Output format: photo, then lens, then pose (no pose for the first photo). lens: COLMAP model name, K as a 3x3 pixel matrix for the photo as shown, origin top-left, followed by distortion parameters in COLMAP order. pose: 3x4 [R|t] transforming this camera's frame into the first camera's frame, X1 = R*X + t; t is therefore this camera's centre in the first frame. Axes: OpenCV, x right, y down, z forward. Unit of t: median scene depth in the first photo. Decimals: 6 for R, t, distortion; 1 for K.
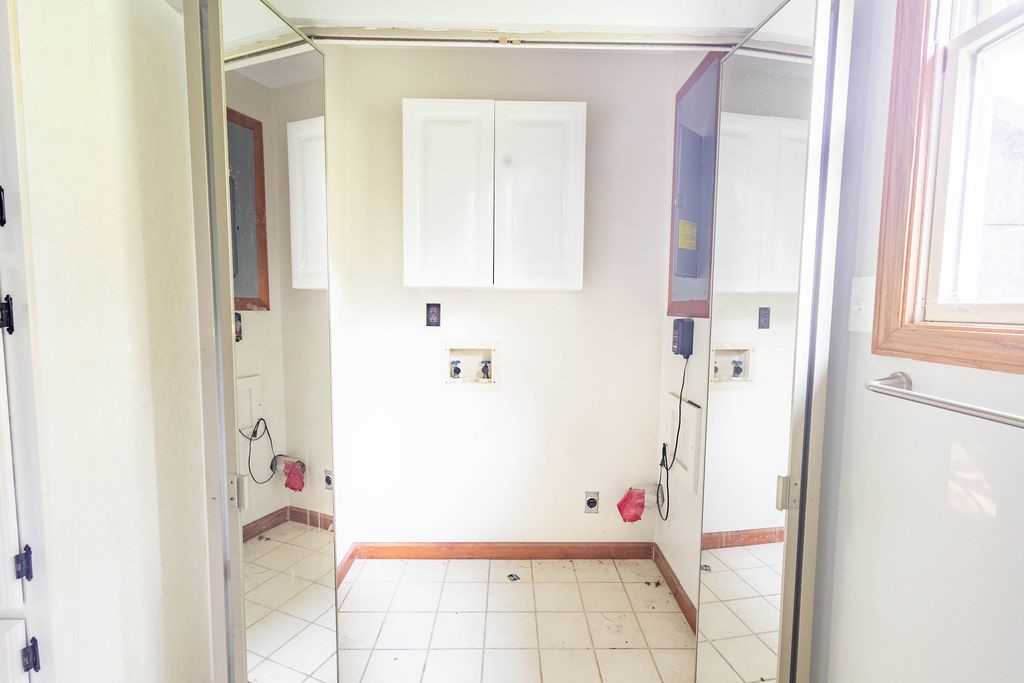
lens RADIAL K [[470.3, 0, 512.8], [0, 470.3, 340.2], [0, 0, 1]] dist [0.010711, -0.003774]
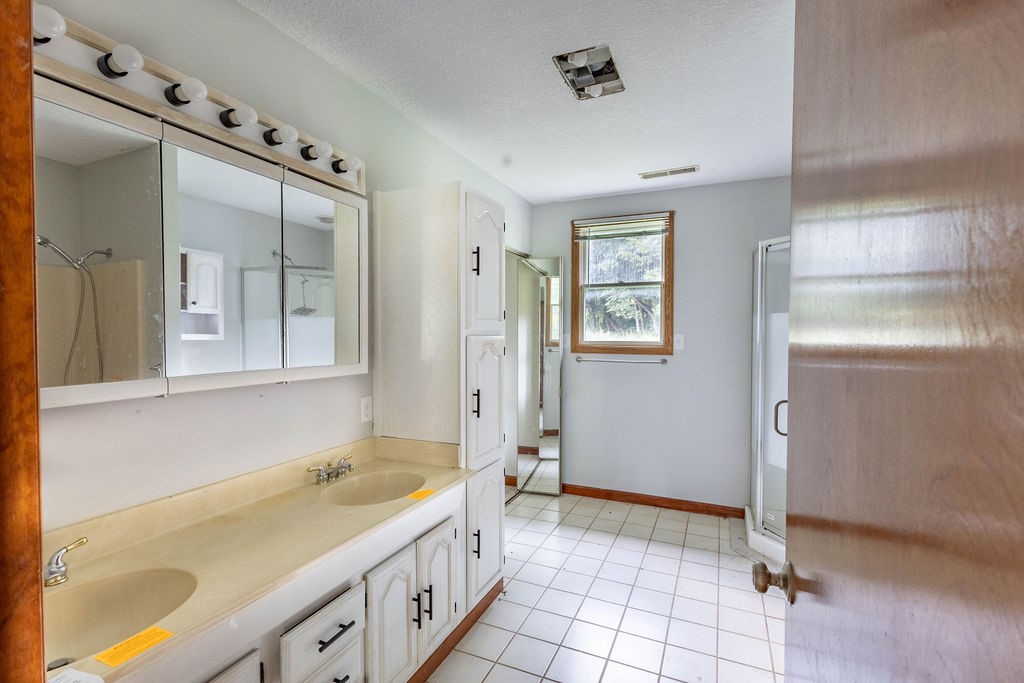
lens RADIAL K [[470.3, 0, 511.6], [0, 470.3, 341.3], [0, 0, 1]] dist [0.010711, -0.003774]
pose [[0.417491, -0.023531, 0.908376, -3.387435], [0.076089, 0.997059, -0.009142, -0.079708], [-0.905490, 0.072935, 0.418054, -0.287959]]
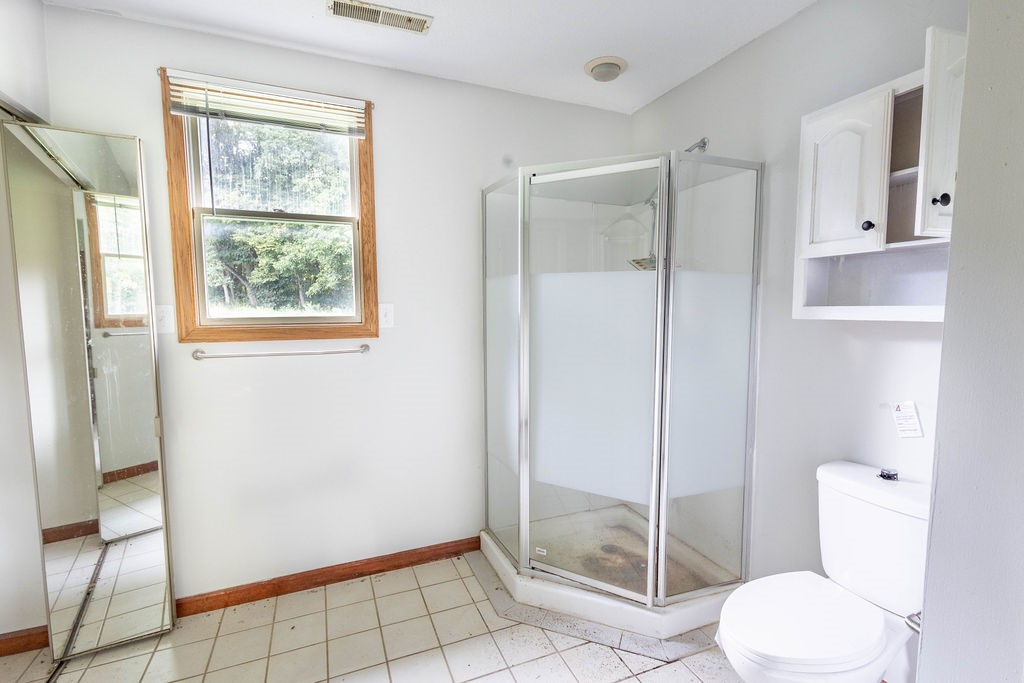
lens RADIAL K [[470.3, 0, 517.4], [0, 470.3, 343.1], [0, 0, 1]] dist [0.010711, -0.003774]
pose [[-0.379634, -0.085385, 0.921188, -1.816569], [0.077358, 0.989315, 0.123580, -0.119401], [-0.921897, 0.118177, -0.368972, 0.402309]]
